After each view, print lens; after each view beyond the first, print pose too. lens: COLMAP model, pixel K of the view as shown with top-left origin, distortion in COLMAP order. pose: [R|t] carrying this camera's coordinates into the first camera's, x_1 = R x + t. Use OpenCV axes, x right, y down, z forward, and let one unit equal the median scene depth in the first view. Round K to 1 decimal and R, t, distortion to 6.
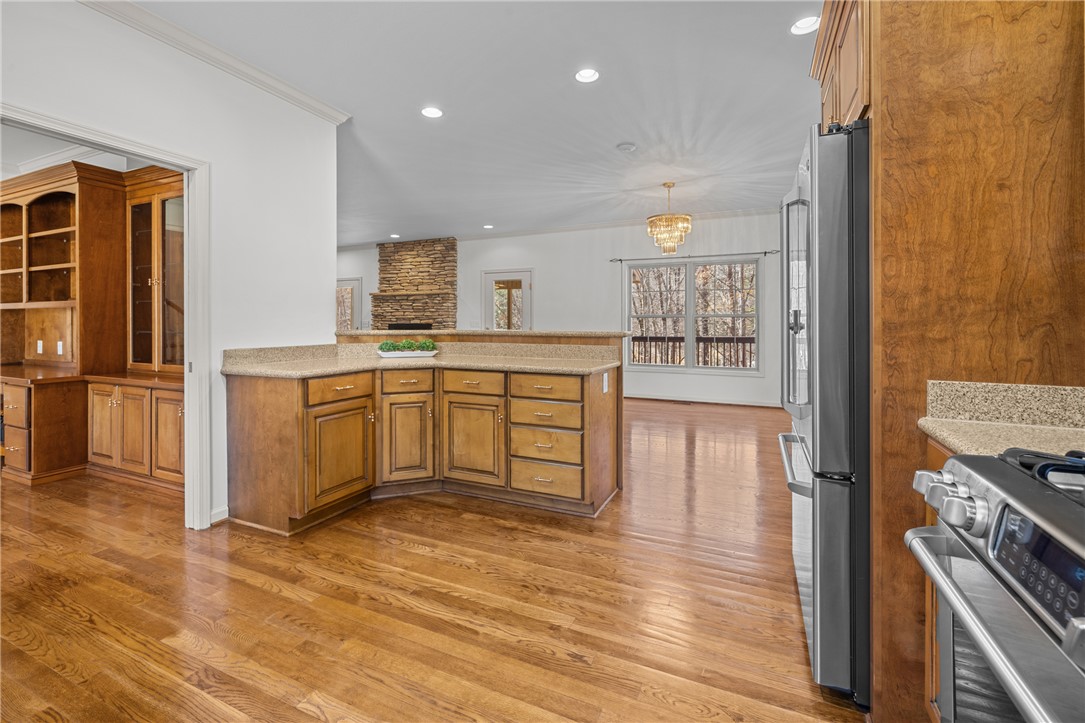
lens RADIAL K [[467.8, 0, 546.9], [0, 467.8, 323.8], [0, 0, 1]] dist [-0.002041, -0.000136]
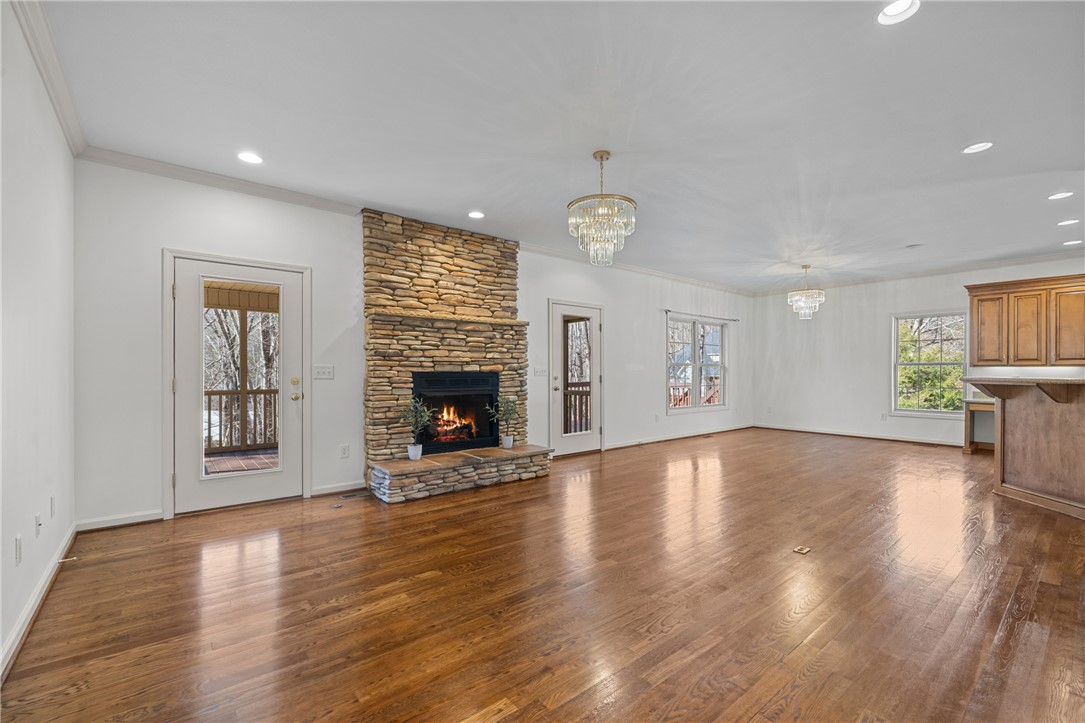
lens RADIAL K [[467.8, 0, 540.7], [0, 467.8, 368.1], [0, 0, 1]] dist [-0.002041, -0.000136]
pose [[0.448101, 0.002997, 0.893978, -0.768104], [-0.002923, 0.999994, -0.001887, -0.003761], [-0.893978, -0.001768, 0.448107, 0.660536]]
